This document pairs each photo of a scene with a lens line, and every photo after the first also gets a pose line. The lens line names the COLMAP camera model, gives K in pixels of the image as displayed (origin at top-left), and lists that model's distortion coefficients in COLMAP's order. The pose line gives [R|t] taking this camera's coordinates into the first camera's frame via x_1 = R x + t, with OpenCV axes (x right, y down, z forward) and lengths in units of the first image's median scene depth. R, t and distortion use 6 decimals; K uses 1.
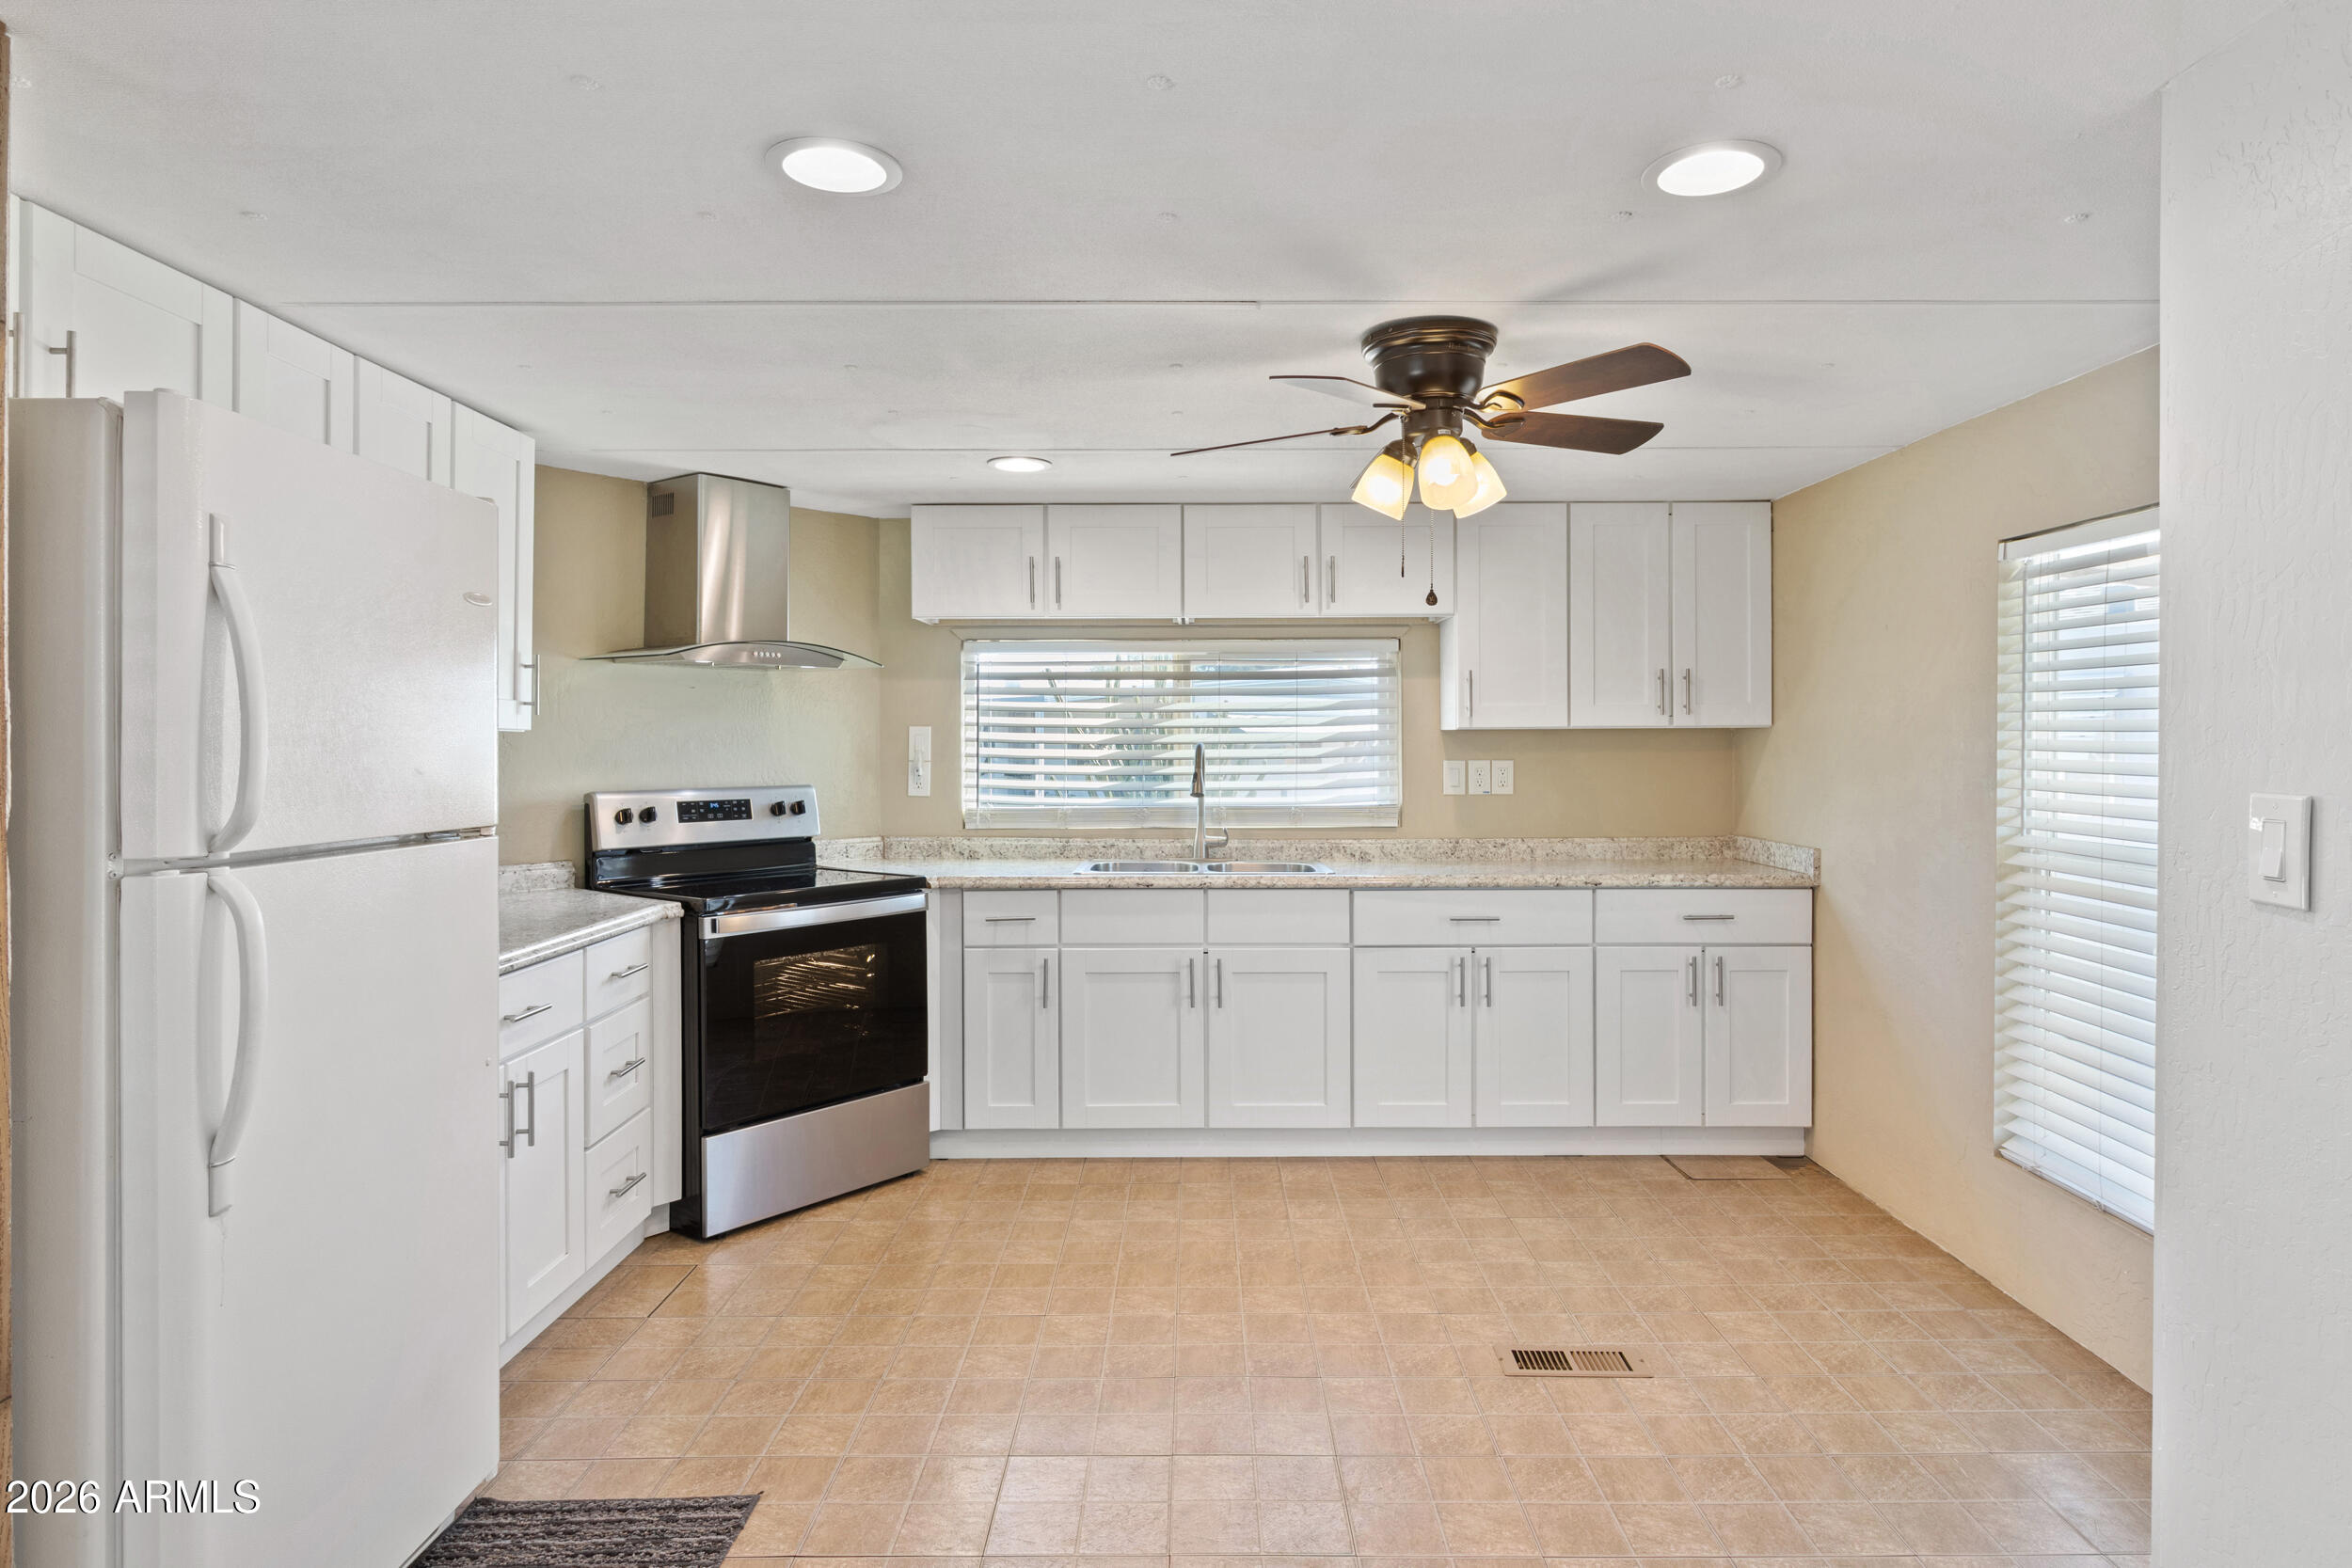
lens RADIAL K [[1329.4, 0, 1211.0], [0, 1329.4, 749.3], [0, 0, 1]] dist [0.010680, -0.000836]
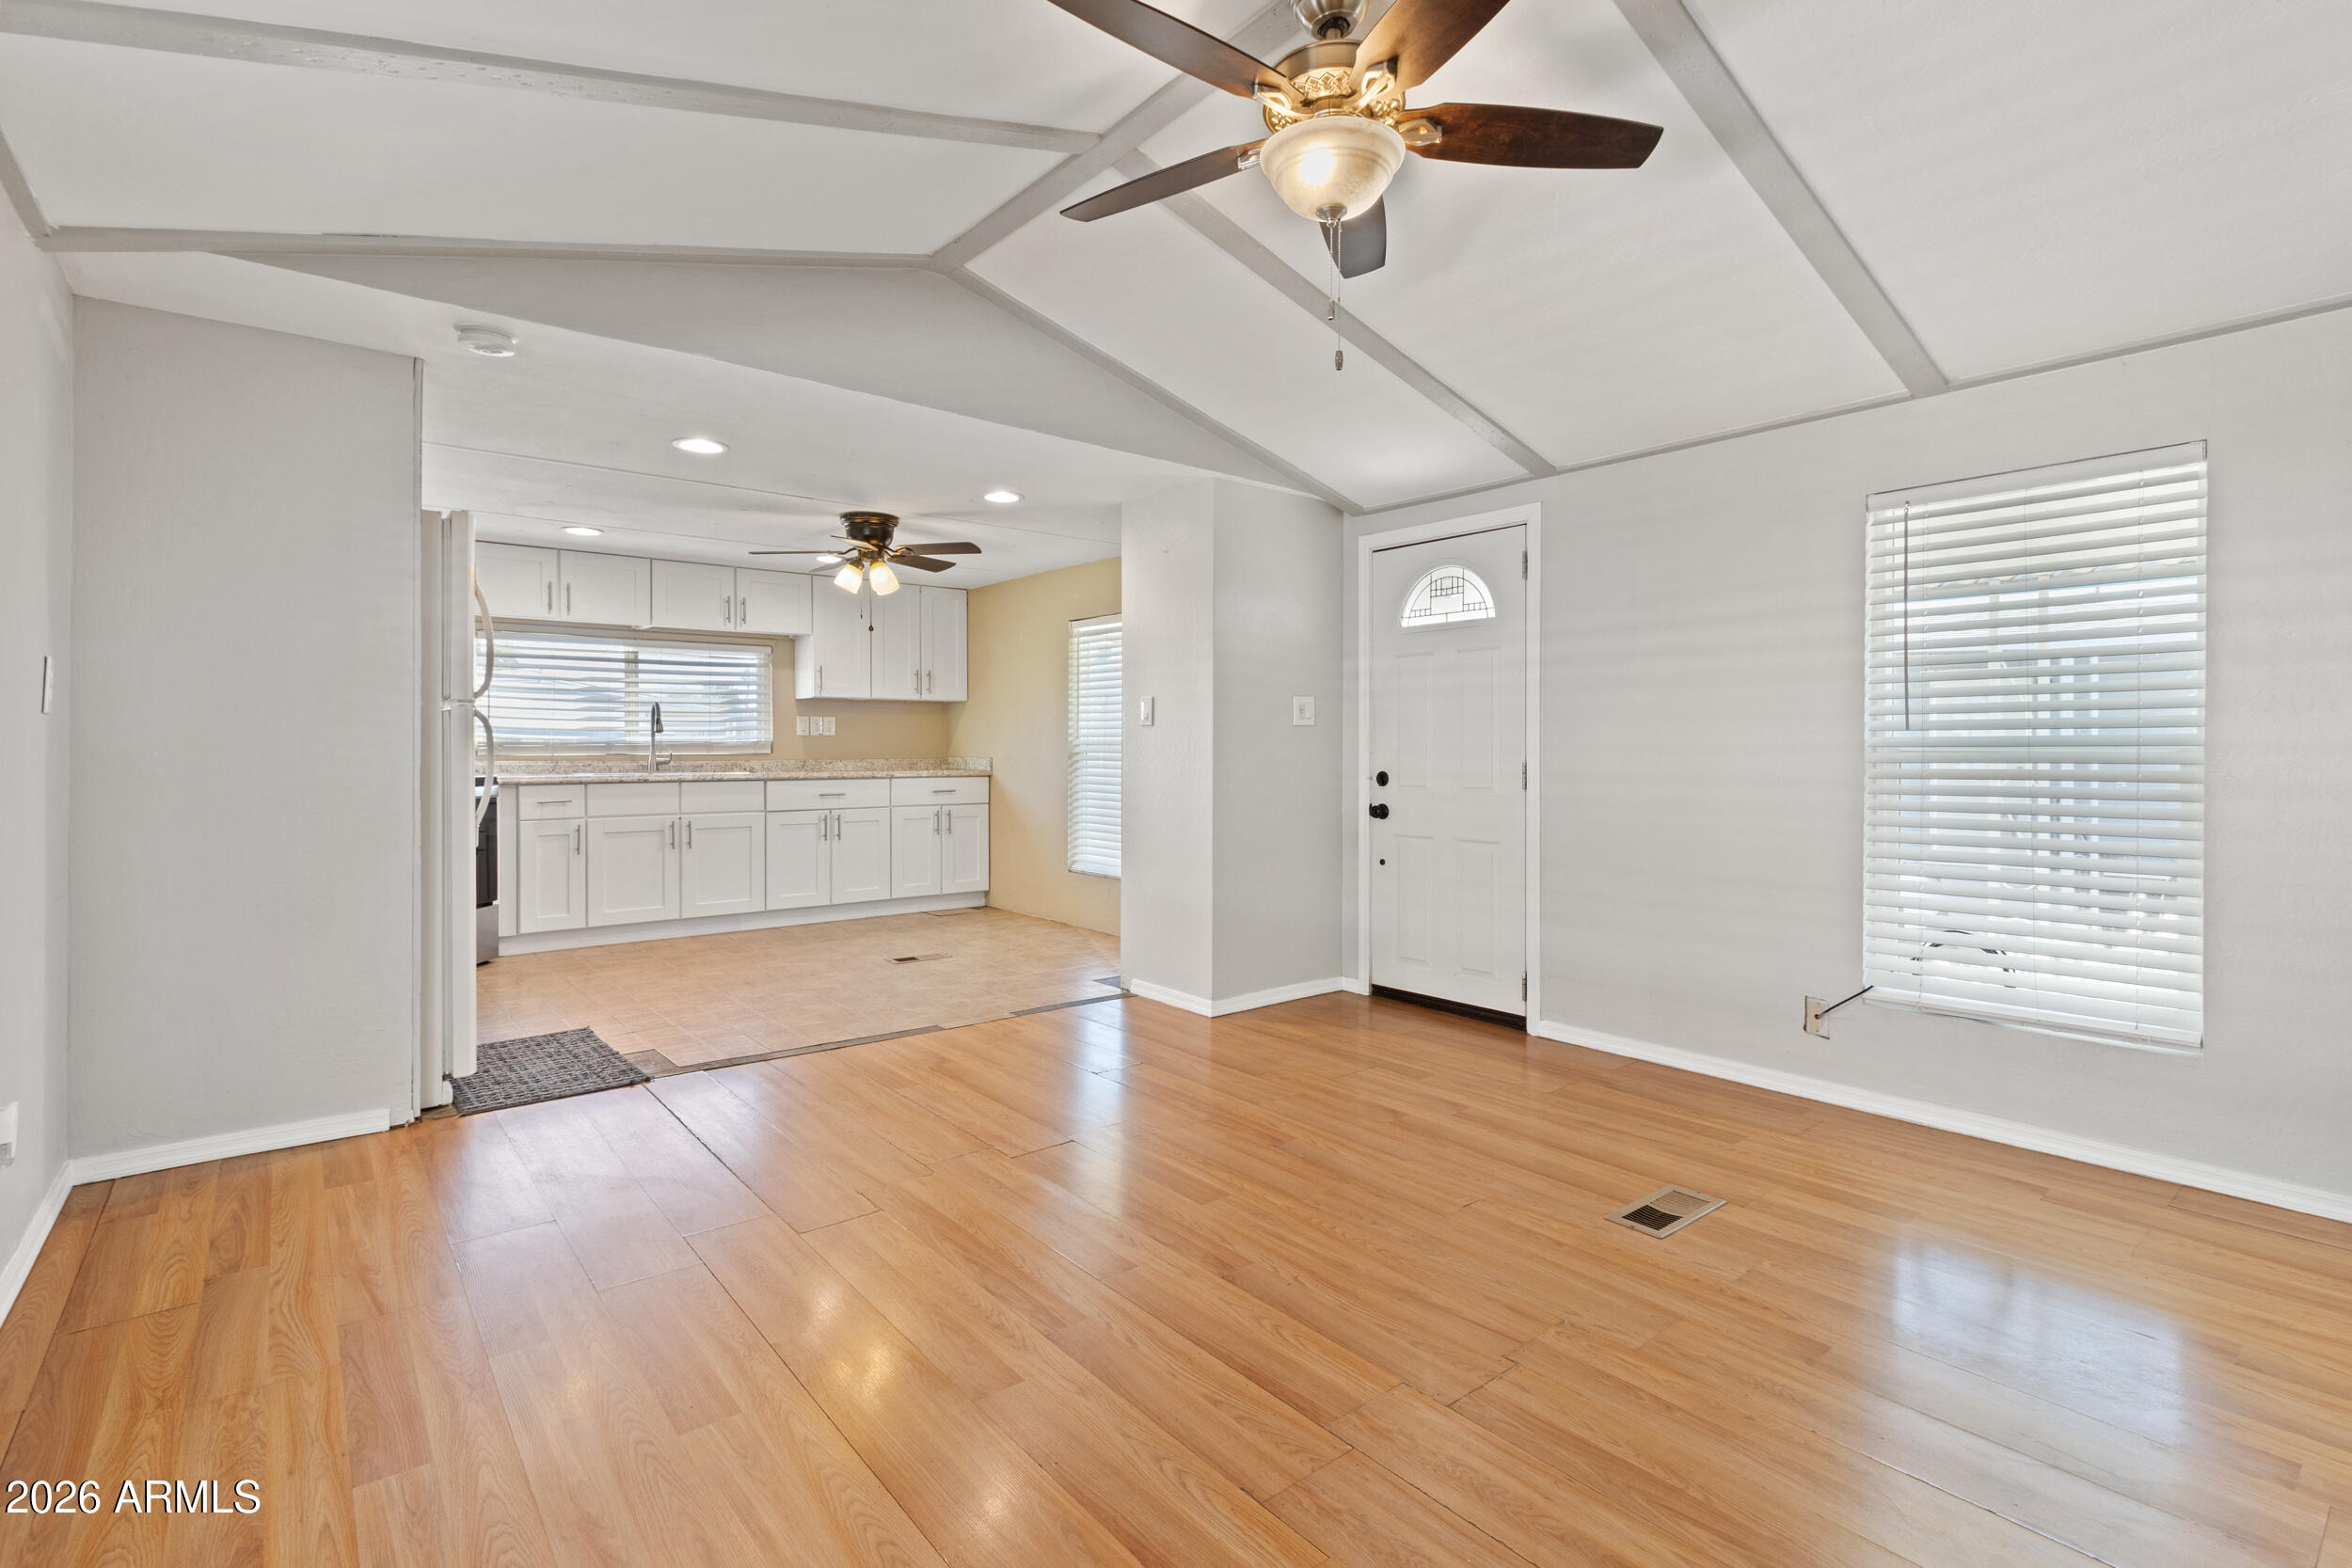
lens RADIAL K [[1083.3, 0, 1198.3], [0, 1083.3, 760.0], [0, 0, 1]] dist [0.005423, 0.002025]
pose [[0.772207, -0.006378, 0.635338, -0.387096], [0.002919, 0.999975, 0.006492, 0.068910], [-0.635364, -0.003158, 0.772207, -0.542255]]
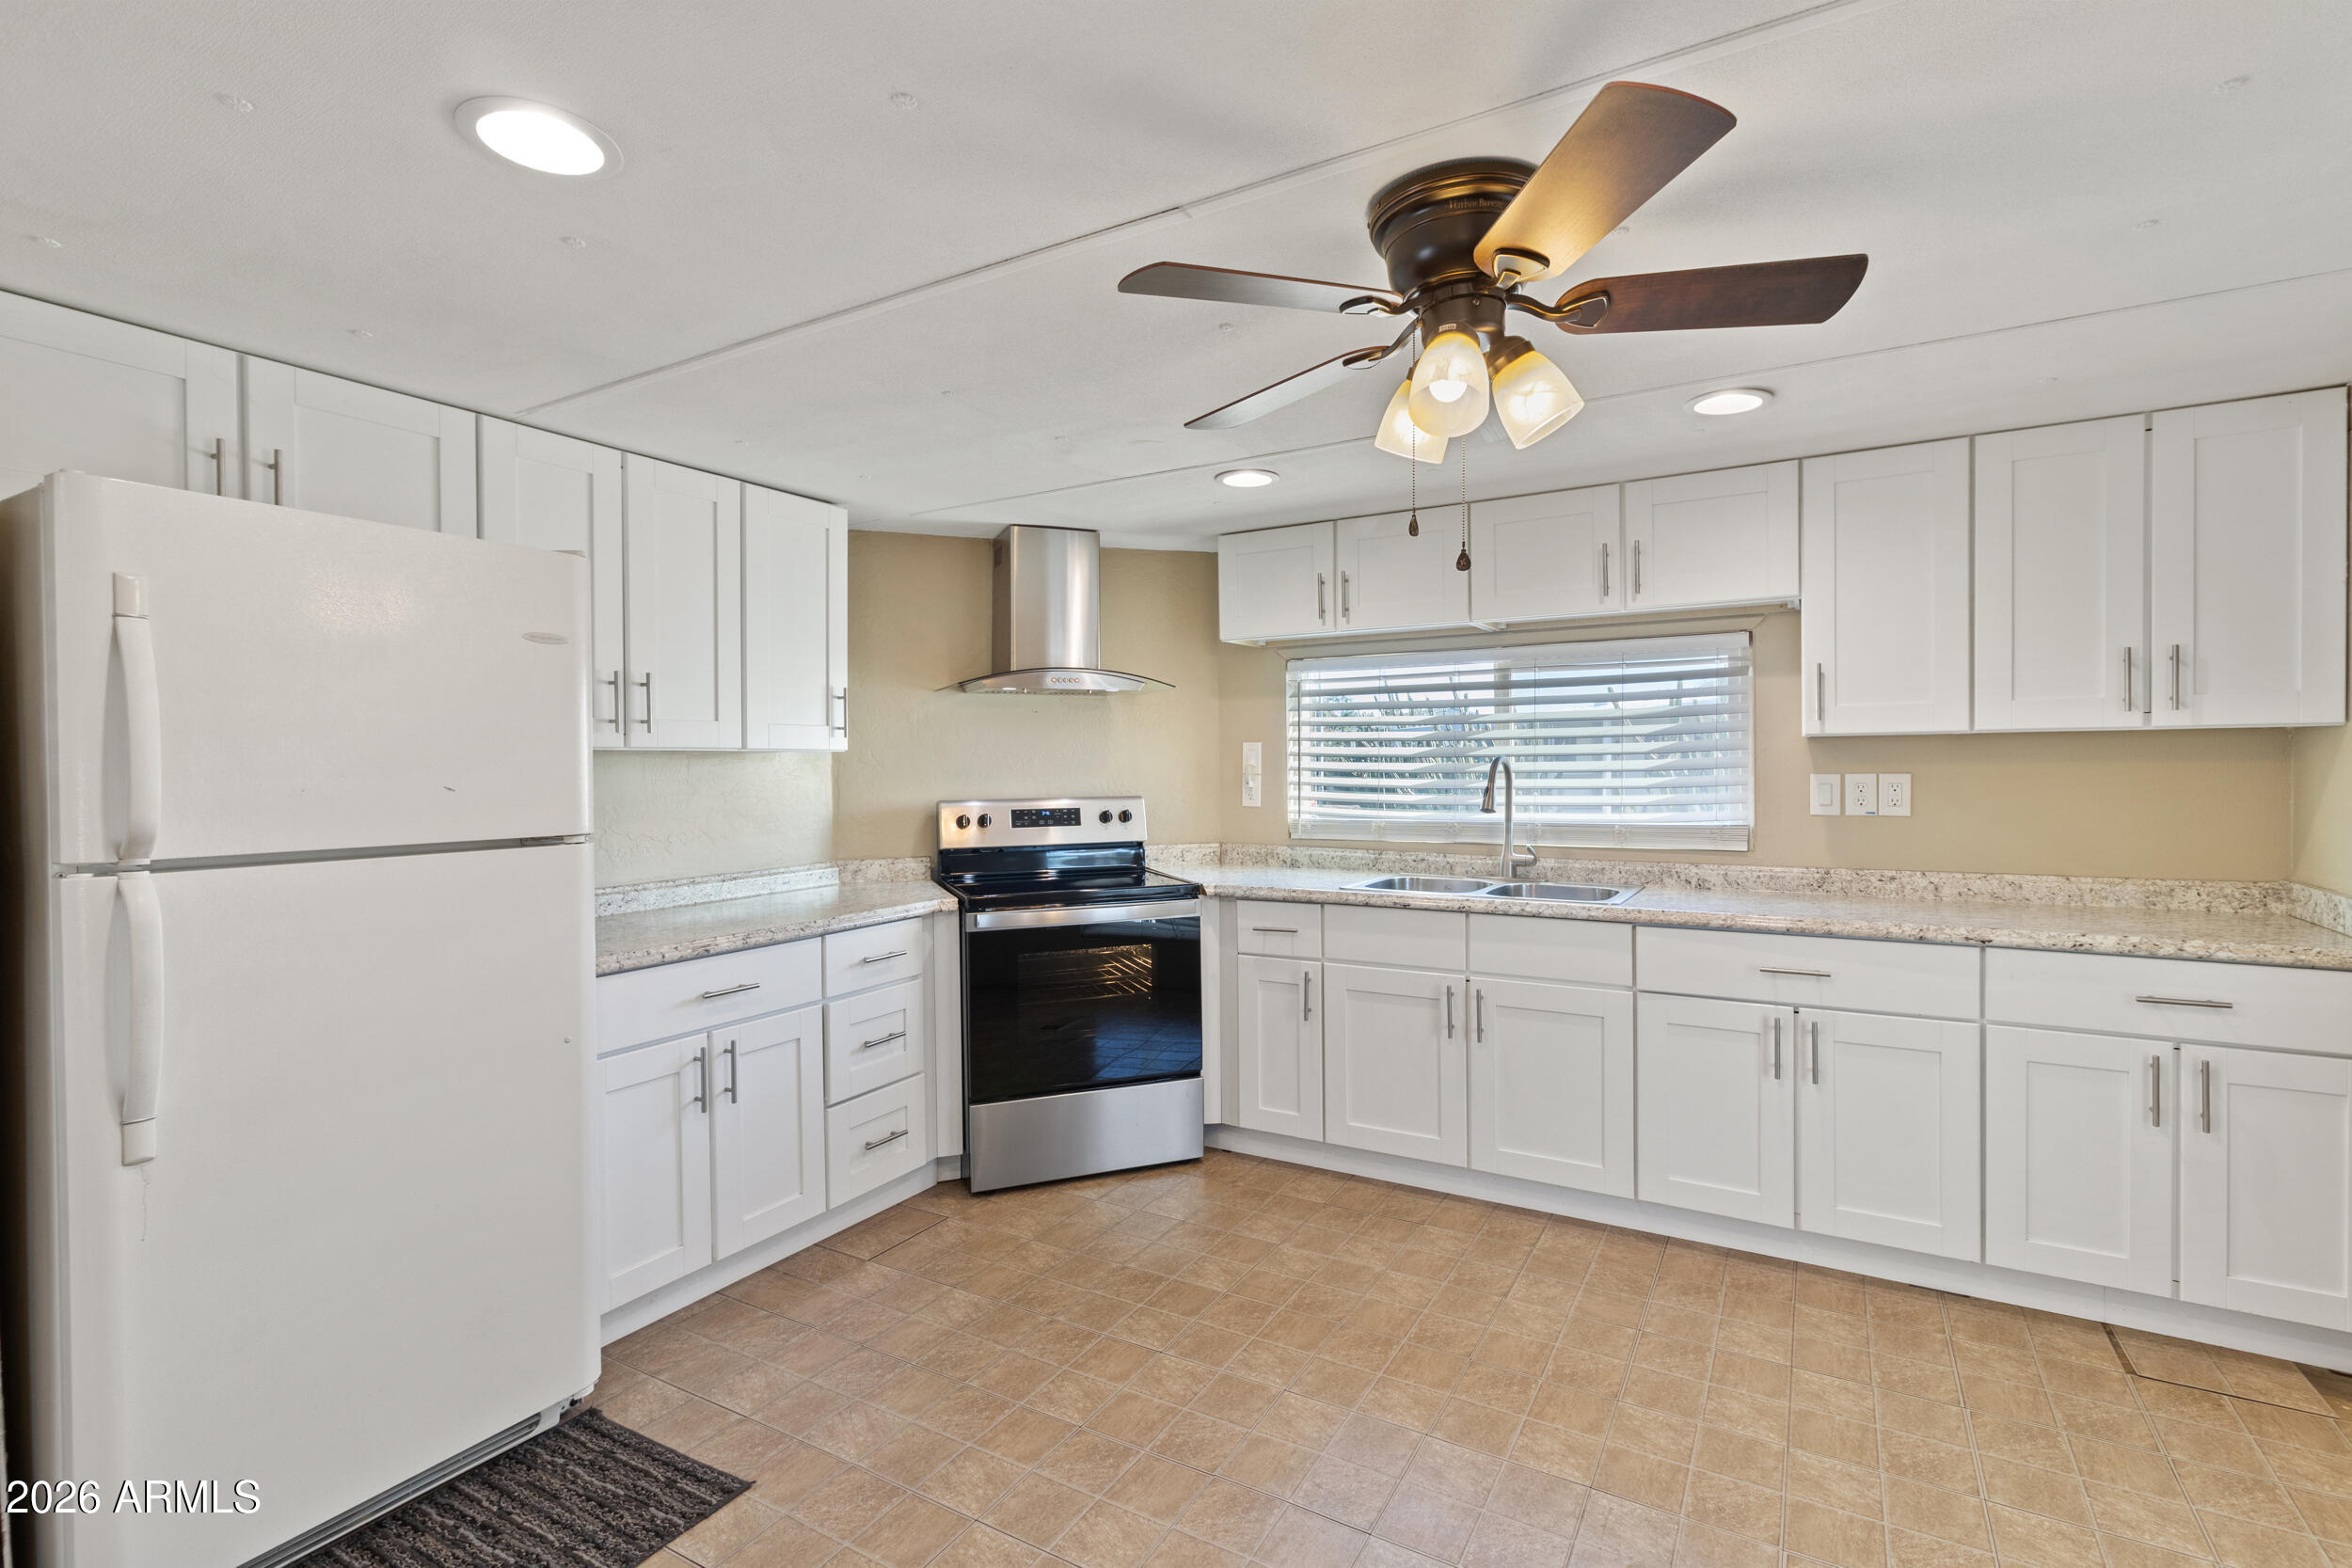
lens RADIAL K [[1083.3, 0, 1203.8], [0, 1083.3, 778.2], [0, 0, 1]] dist [0.005423, 0.002025]
pose [[0.862179, 0.002118, -0.506600, 0.222130], [0.006040, 0.999877, 0.014459, -0.001102], [0.506568, -0.015526, 0.862060, 0.256779]]
